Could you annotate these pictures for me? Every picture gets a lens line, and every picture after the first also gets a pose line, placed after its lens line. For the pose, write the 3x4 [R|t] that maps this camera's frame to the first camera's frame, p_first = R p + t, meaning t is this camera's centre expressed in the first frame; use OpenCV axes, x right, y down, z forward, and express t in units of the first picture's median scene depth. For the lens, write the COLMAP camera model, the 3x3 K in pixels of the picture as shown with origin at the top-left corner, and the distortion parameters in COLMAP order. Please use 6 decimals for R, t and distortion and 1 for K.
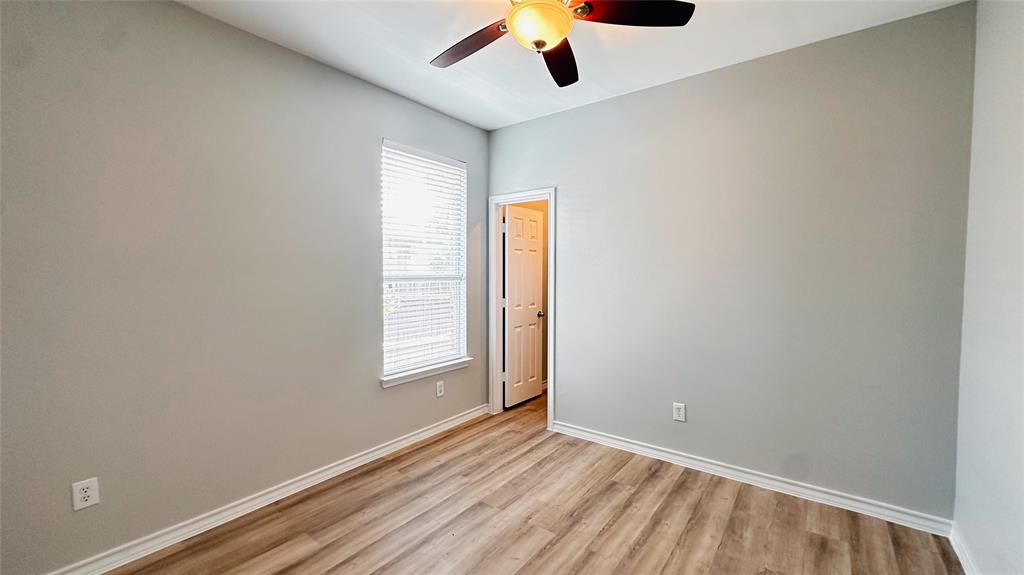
lens RADIAL K [[413.6, 0, 512.1], [0, 413.6, 286.3], [0, 0, 1]] dist [-0.002845, 0.000151]
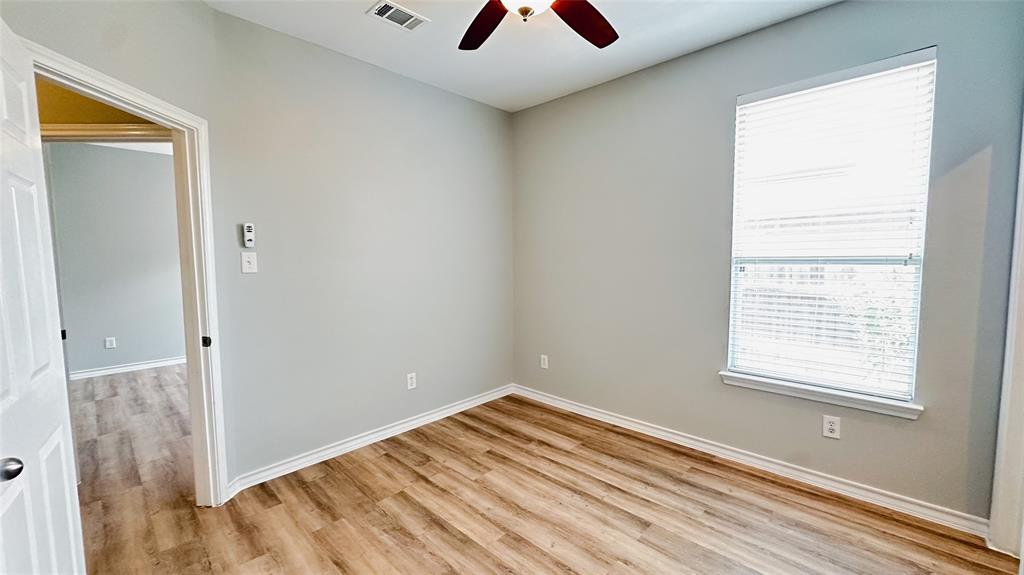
lens RADIAL K [[413.6, 0, 511.3], [0, 413.6, 289.2], [0, 0, 1]] dist [-0.002845, 0.000151]
pose [[-0.118538, 0.080750, -0.989661, 0.656601], [-0.025408, 0.996115, 0.084320, -0.020723], [0.992624, 0.035140, -0.116026, 0.689059]]
